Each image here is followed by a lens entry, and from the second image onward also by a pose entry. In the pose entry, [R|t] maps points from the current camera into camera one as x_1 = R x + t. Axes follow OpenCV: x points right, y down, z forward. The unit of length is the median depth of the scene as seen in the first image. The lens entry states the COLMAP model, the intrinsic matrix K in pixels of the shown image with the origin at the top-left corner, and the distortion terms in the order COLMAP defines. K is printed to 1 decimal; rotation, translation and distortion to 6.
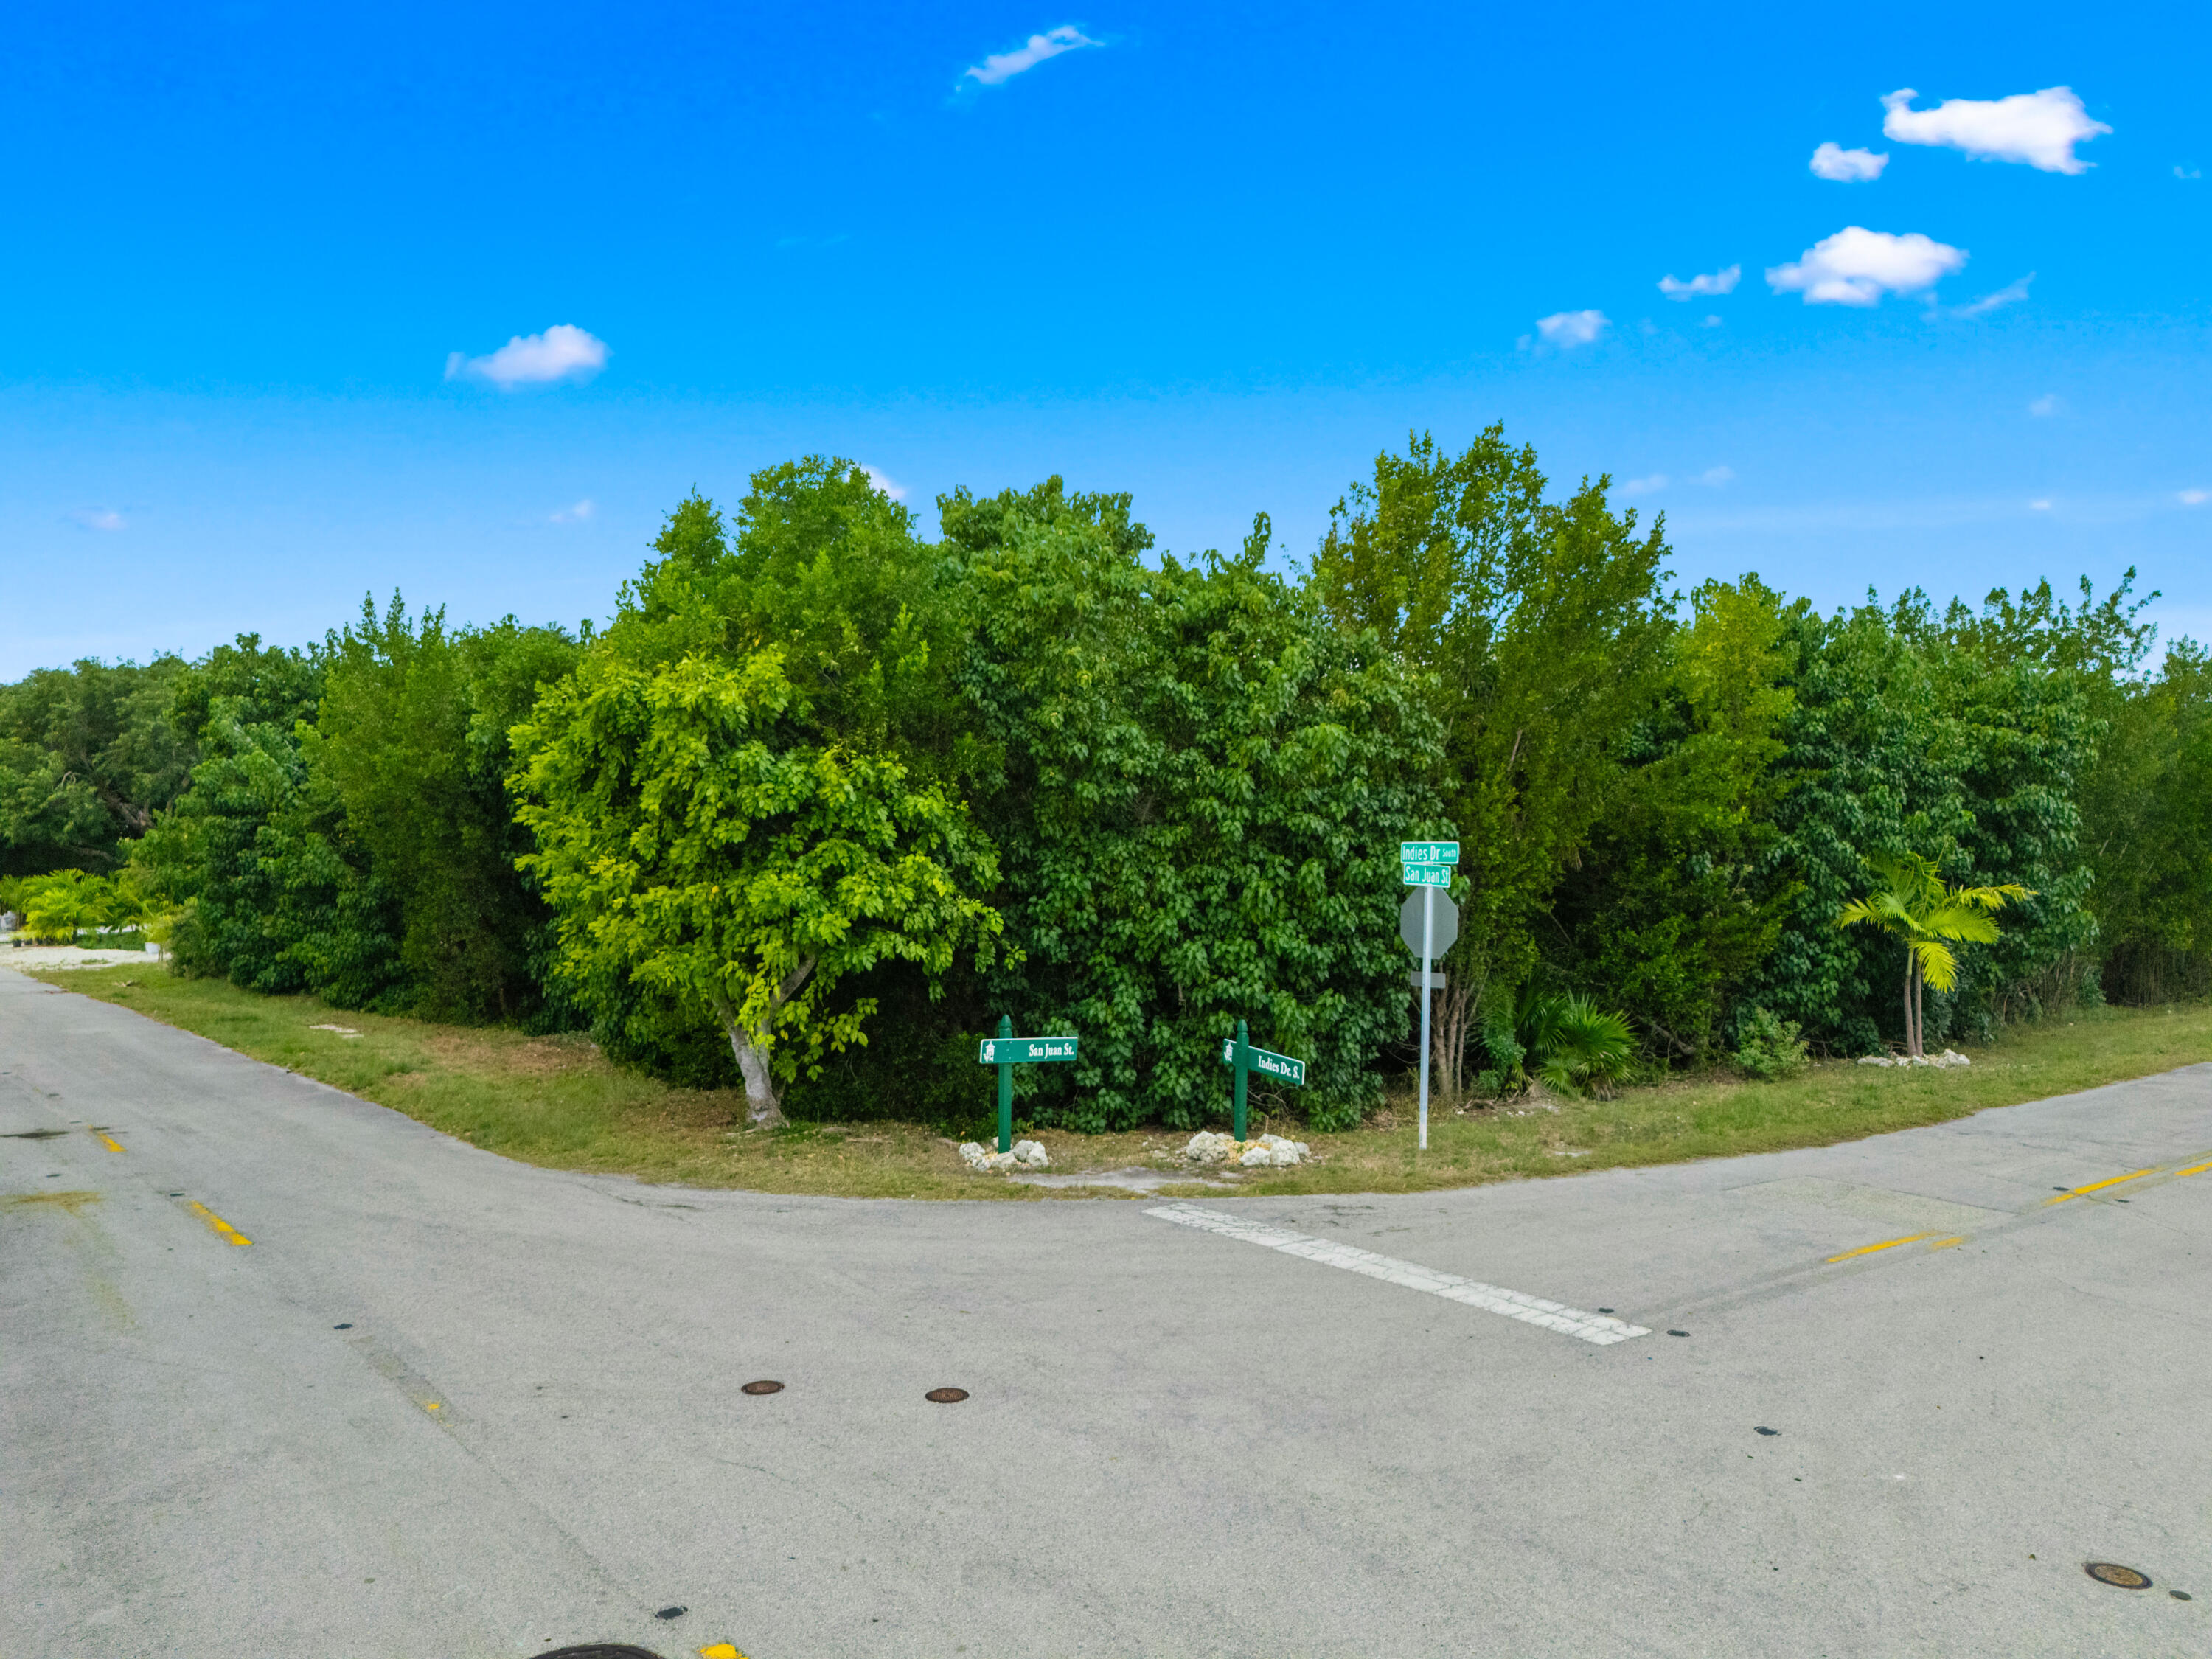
lens RADIAL K [[1634.9, 0, 1094.5], [0, 1634.9, 828.7], [0, 0, 1]] dist [0.040918, -0.006058]
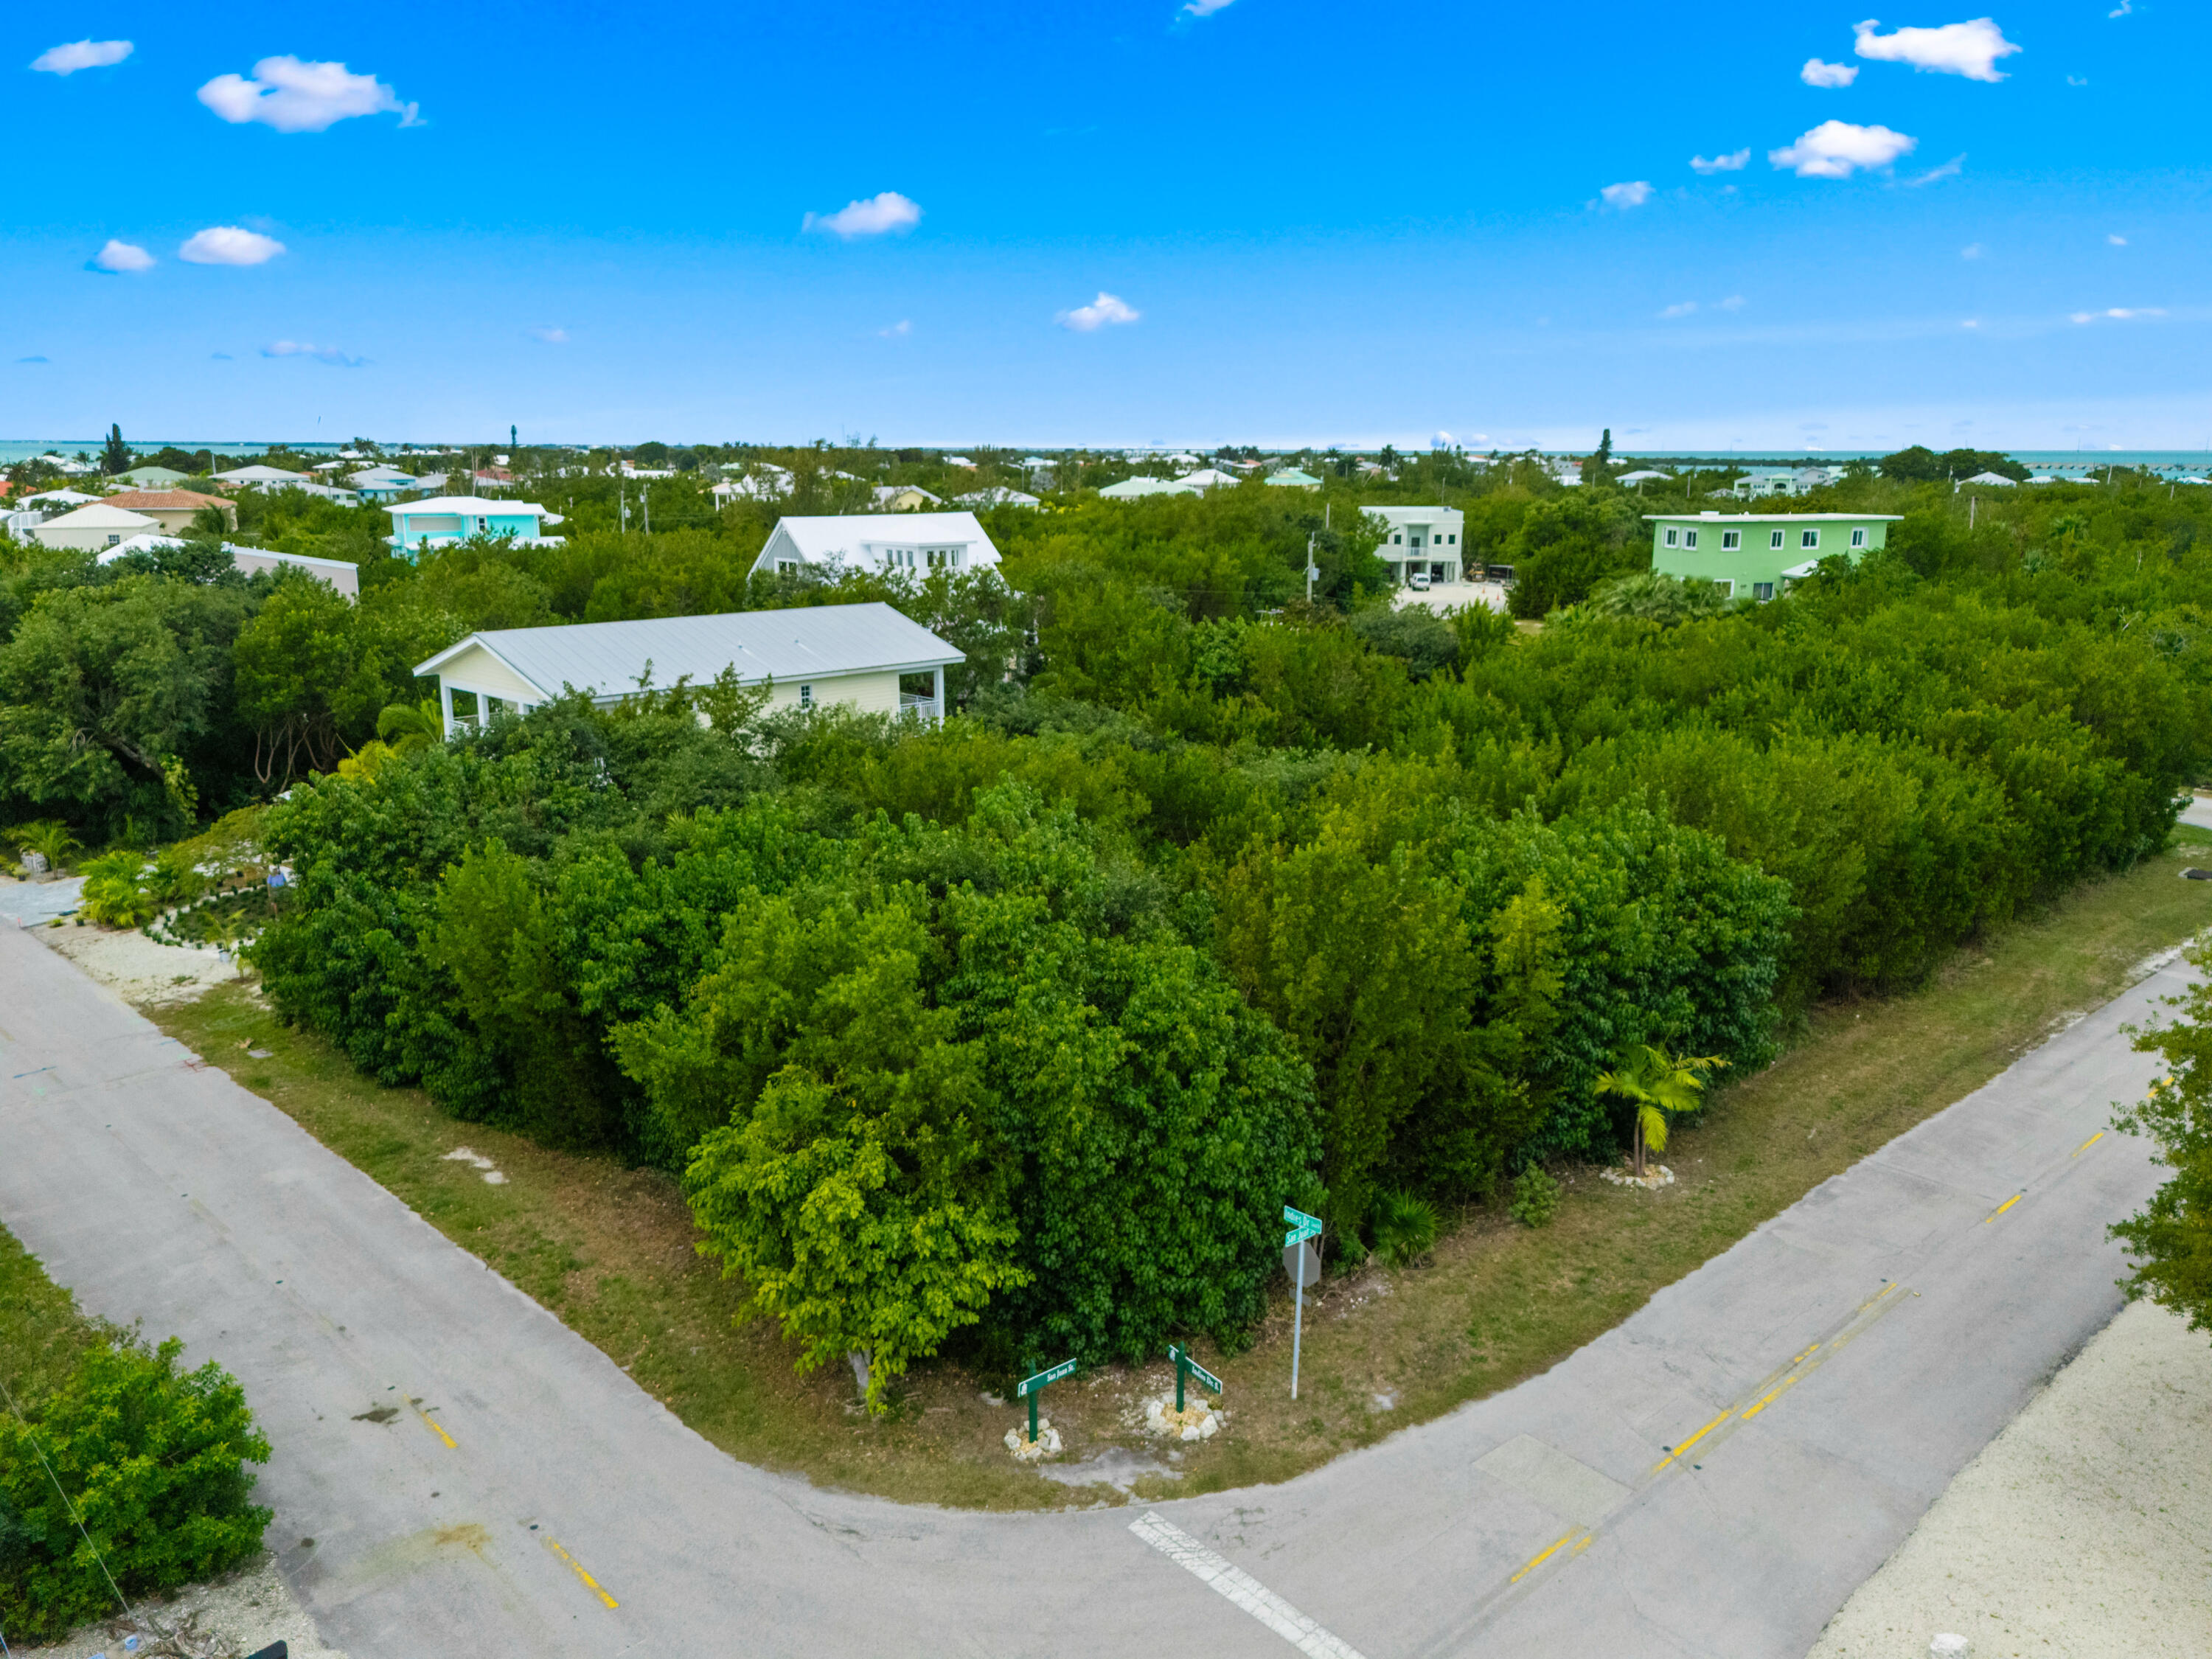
lens RADIAL K [[1634.9, 0, 1110.7], [0, 1634.9, 829.8], [0, 0, 1]] dist [0.040918, -0.006058]
pose [[0.996930, -0.024104, 0.074496, -0.074693], [0.005785, 0.971509, 0.236933, -0.666029], [-0.078085, -0.235775, 0.968666, -0.362521]]
